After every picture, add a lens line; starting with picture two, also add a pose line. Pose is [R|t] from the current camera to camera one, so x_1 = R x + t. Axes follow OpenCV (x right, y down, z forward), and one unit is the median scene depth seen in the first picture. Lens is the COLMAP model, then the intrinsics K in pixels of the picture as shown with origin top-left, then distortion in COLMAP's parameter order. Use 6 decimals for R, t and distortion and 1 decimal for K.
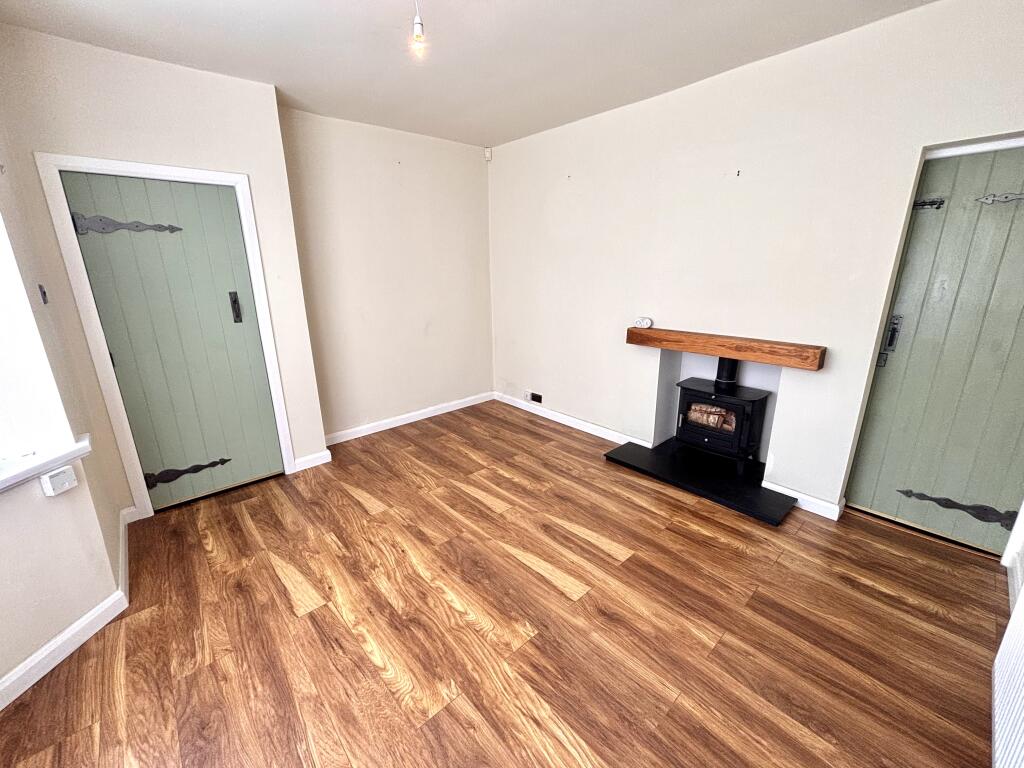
lens RADIAL K [[414.1, 0, 509.0], [0, 414.1, 381.5], [0, 0, 1]] dist [-0.000500, -0.000216]
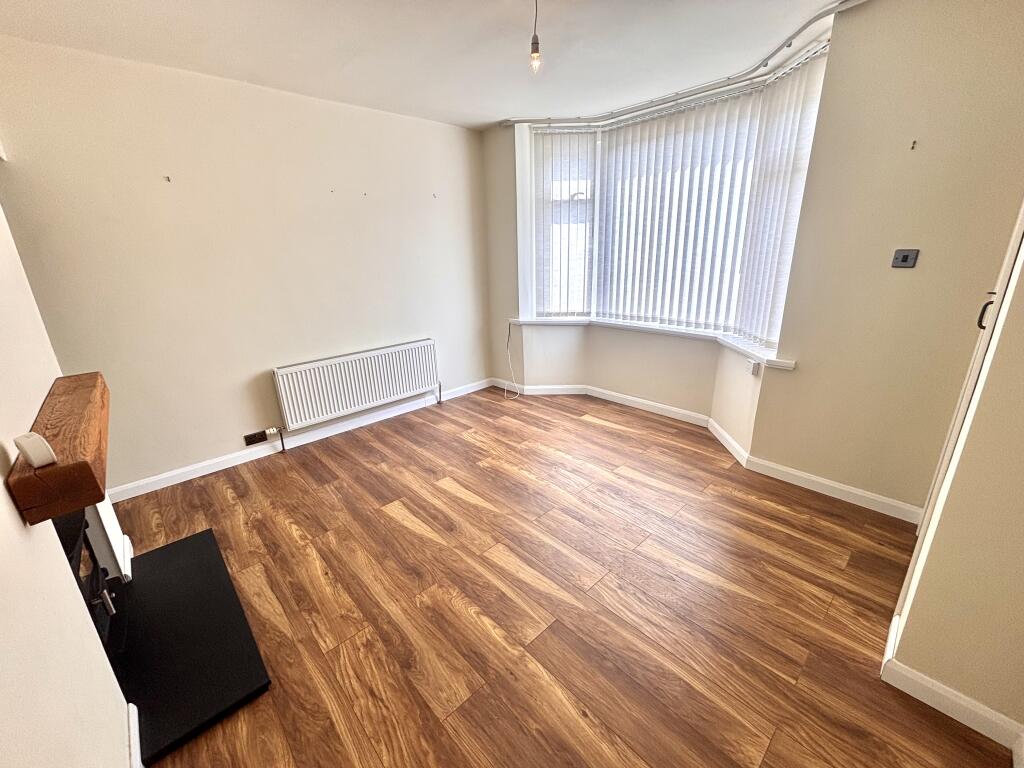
lens RADIAL K [[414.1, 0, 509.0], [0, 414.1, 381.5], [0, 0, 1]] dist [-0.000500, -0.000216]
pose [[-0.998953, 0.045627, 0.003322, -0.068227], [0.039942, 0.834459, 0.549621, -0.475901], [0.022306, 0.549178, -0.835408, 1.698900]]
